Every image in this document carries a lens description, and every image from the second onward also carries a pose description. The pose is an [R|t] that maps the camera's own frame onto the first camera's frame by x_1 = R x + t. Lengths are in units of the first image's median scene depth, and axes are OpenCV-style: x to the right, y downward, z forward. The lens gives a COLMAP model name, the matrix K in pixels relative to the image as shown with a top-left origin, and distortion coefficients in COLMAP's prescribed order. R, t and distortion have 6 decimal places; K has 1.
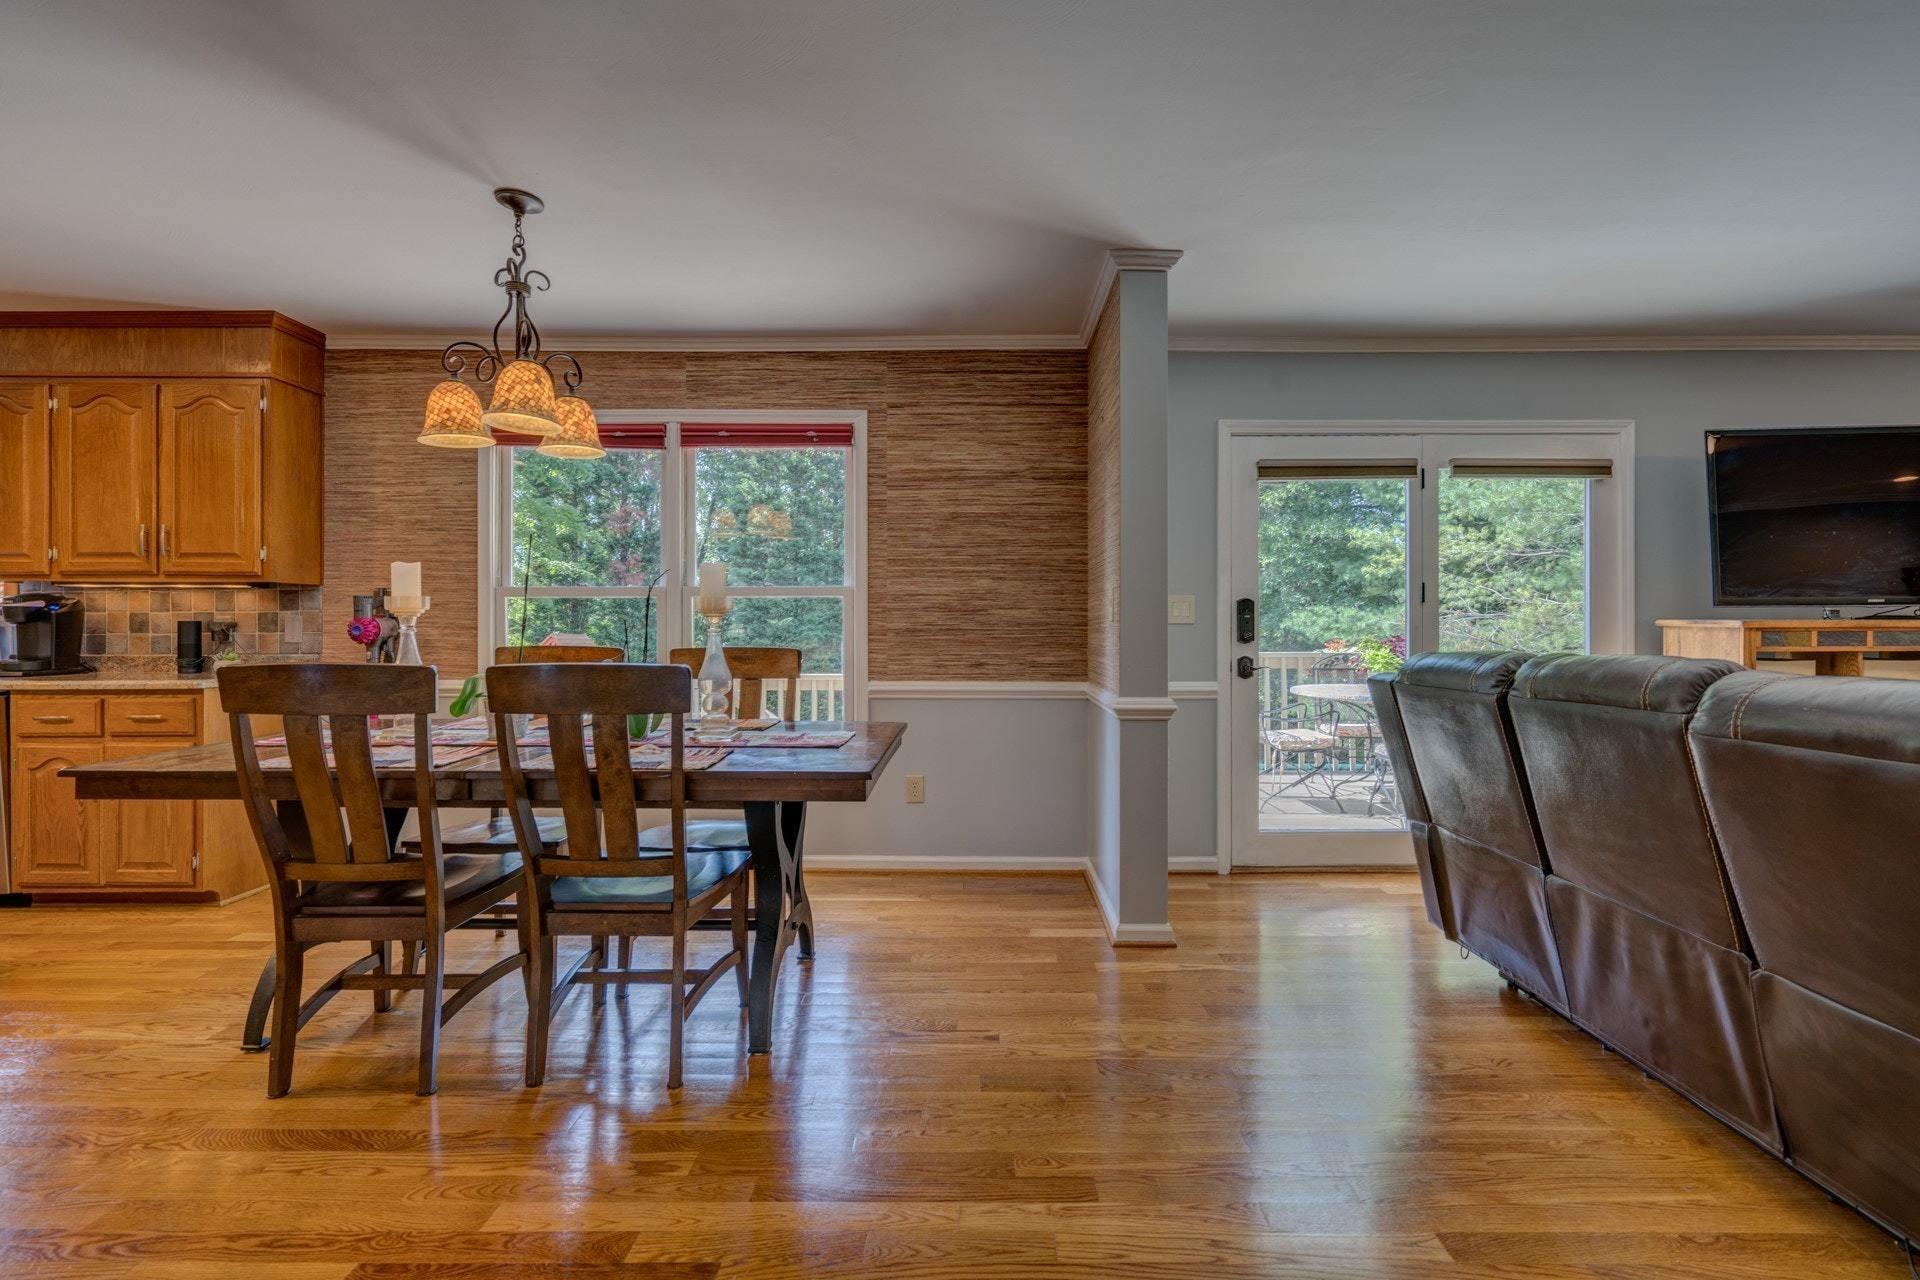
lens RADIAL K [[883.5, 0, 966.2], [0, 883.5, 624.9], [0, 0, 1]] dist [-0.004358, 0.001809]
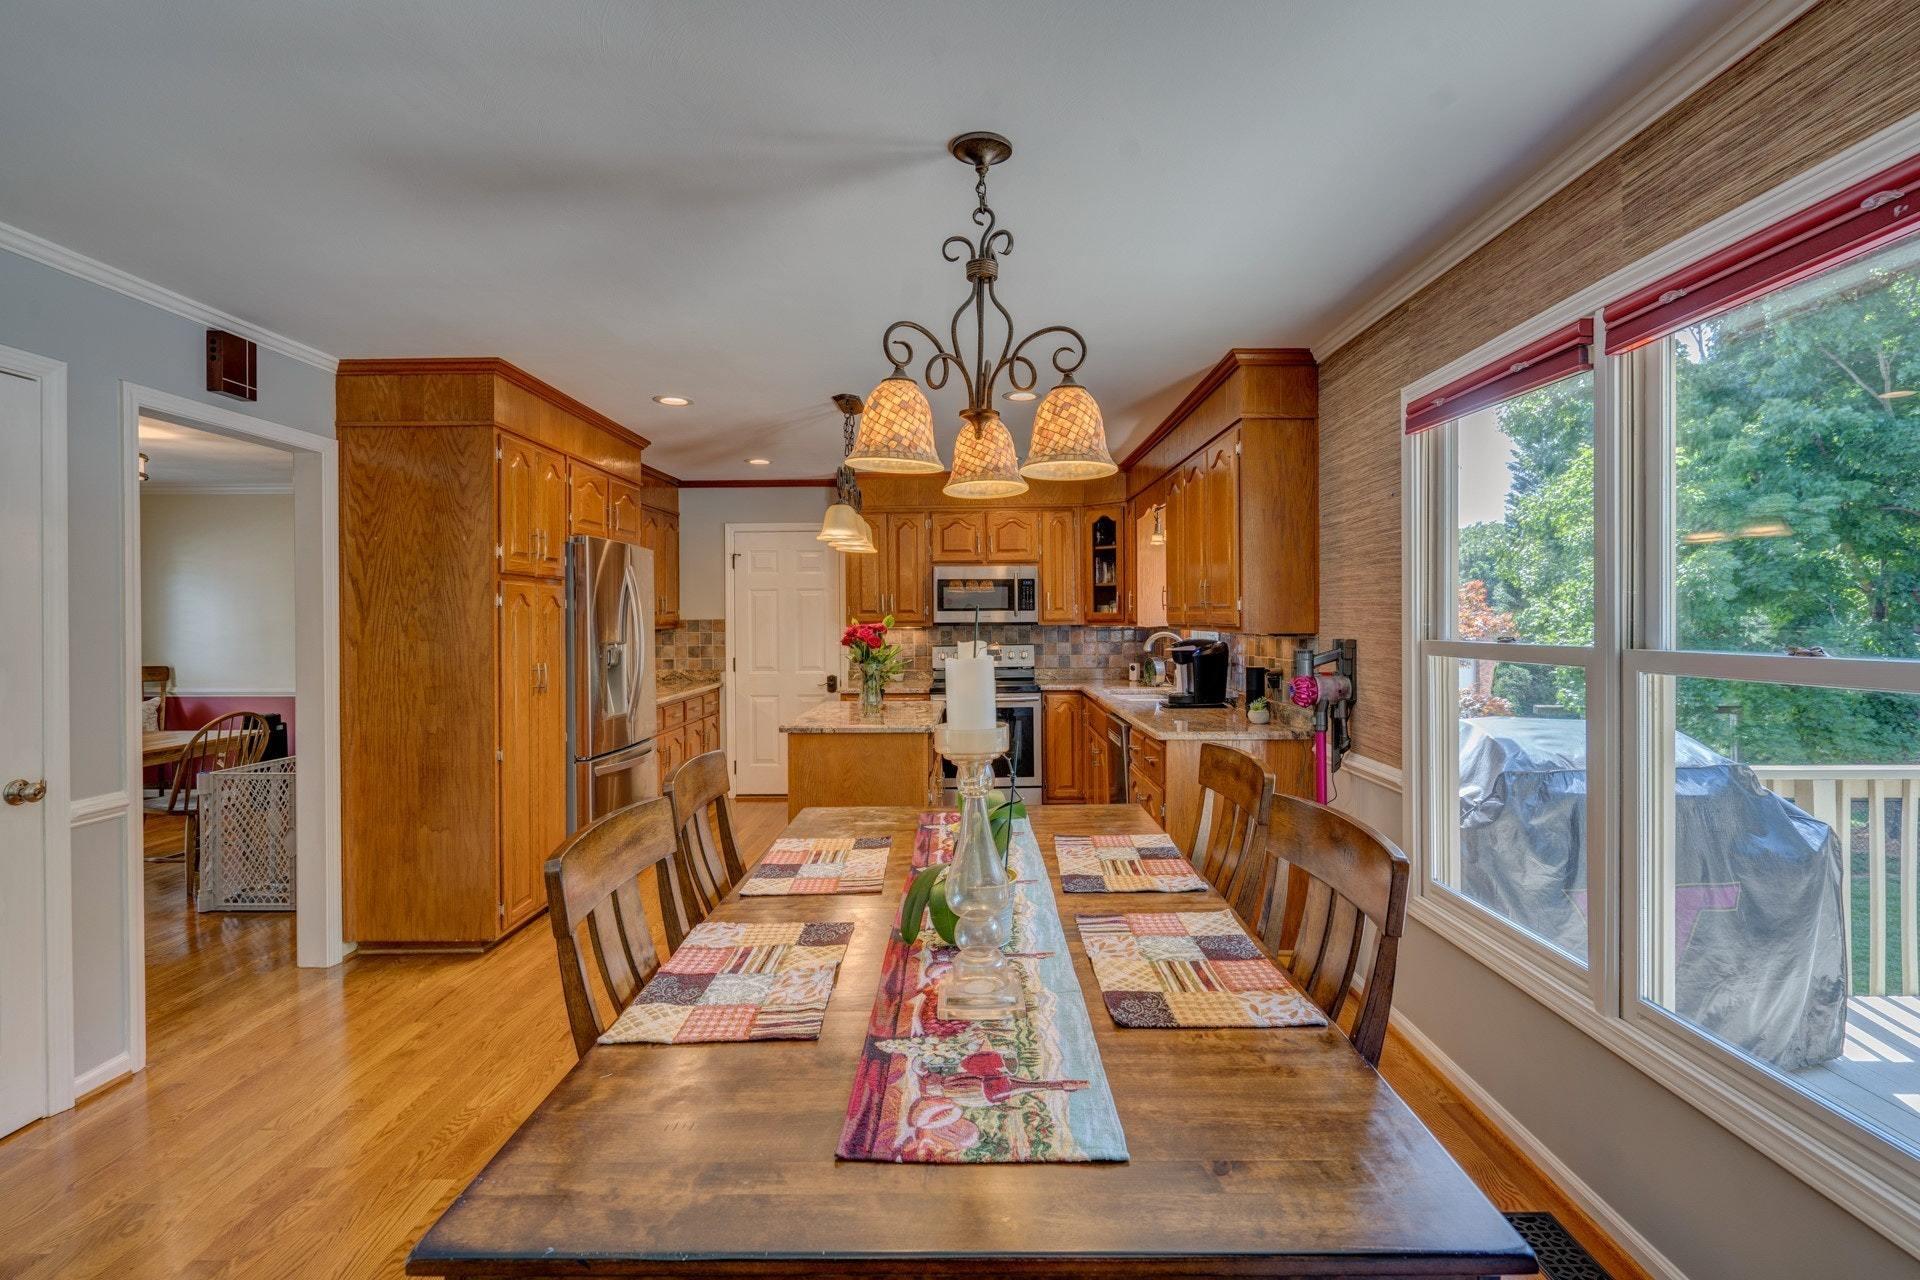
lens RADIAL K [[883.5, 0, 961.6], [0, 883.5, 625.0], [0, 0, 1]] dist [-0.004358, 0.001809]
pose [[0.001703, 0.005493, -0.999983, 0.151824], [0.002915, 0.999981, 0.005497, -0.060750], [0.999994, -0.002925, 0.001687, 0.657229]]
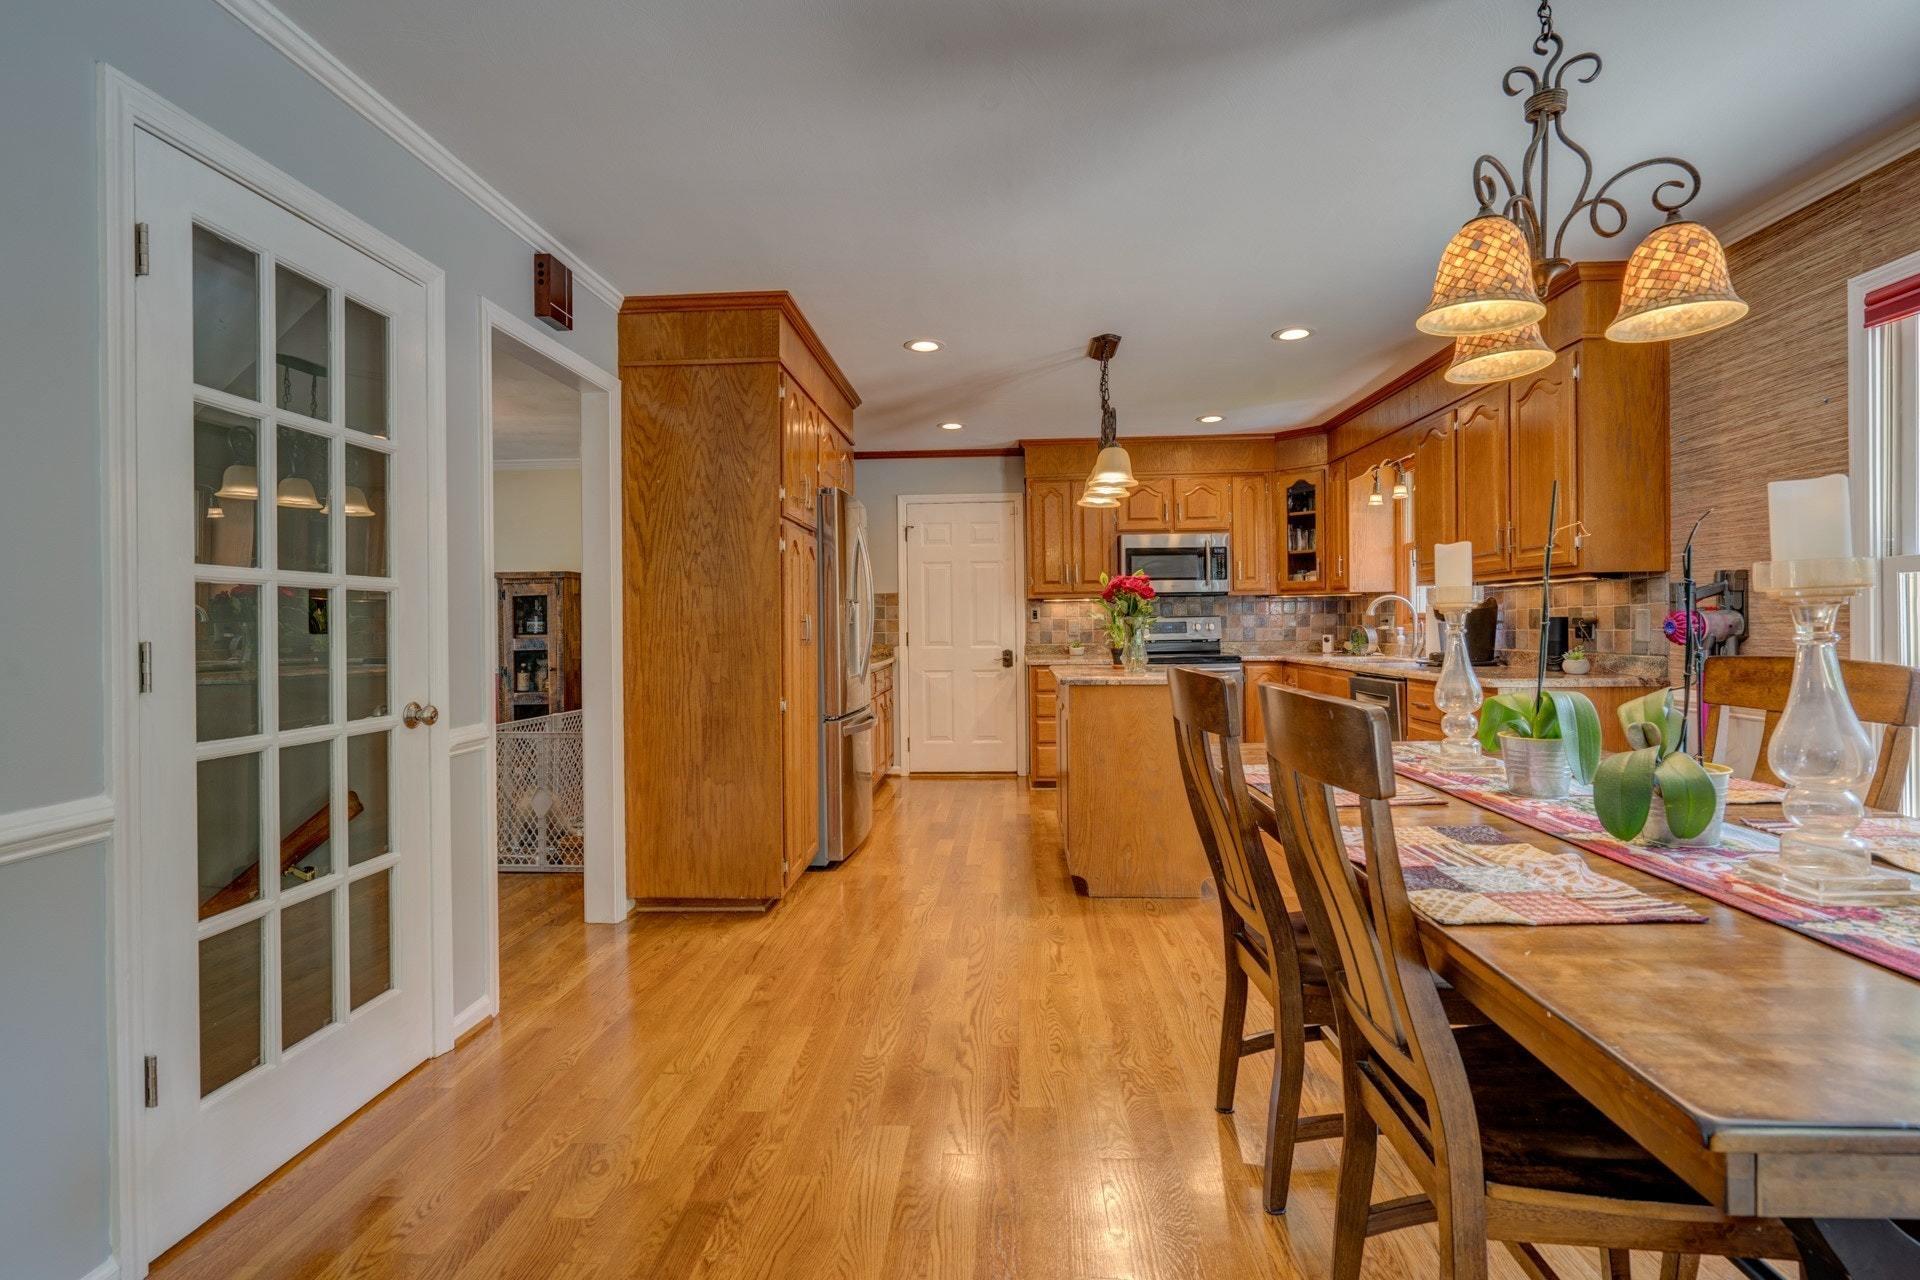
lens RADIAL K [[883.5, 0, 963.5], [0, 883.5, 627.1], [0, 0, 1]] dist [-0.004358, 0.001809]
pose [[-0.047069, 0.002859, -0.998888, 0.108057], [0.008018, 0.999965, 0.002484, -0.001552], [0.998859, -0.007892, -0.047090, 0.401581]]
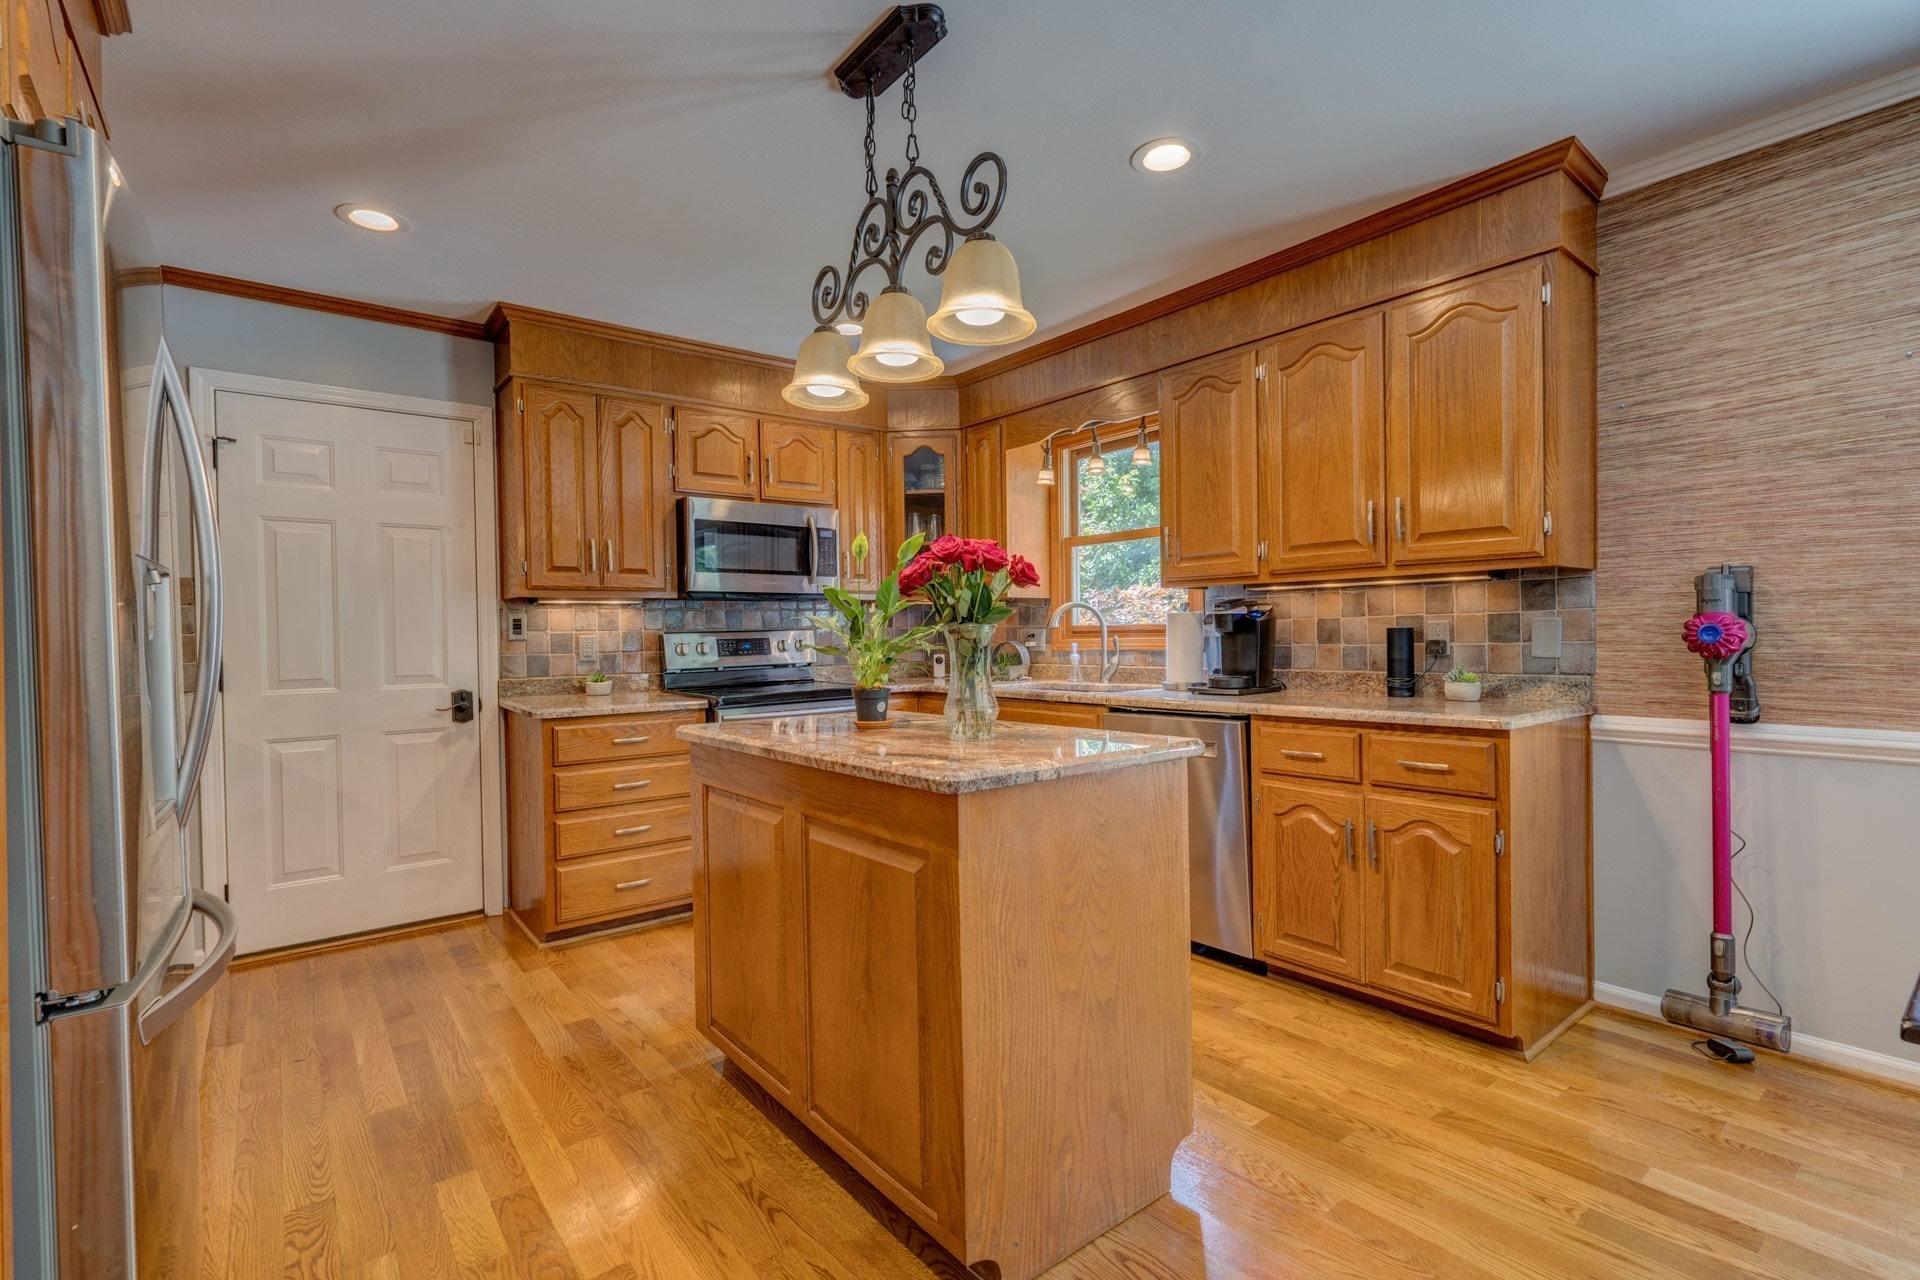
lens RADIAL K [[883.5, 0, 981.2], [0, 883.5, 645.2], [0, 0, 1]] dist [-0.004358, 0.001809]
pose [[0.631538, -0.000727, -0.775344, -0.523742], [0.014074, 0.999846, 0.010525, -0.002592], [0.775217, -0.017559, 0.631451, 0.245105]]
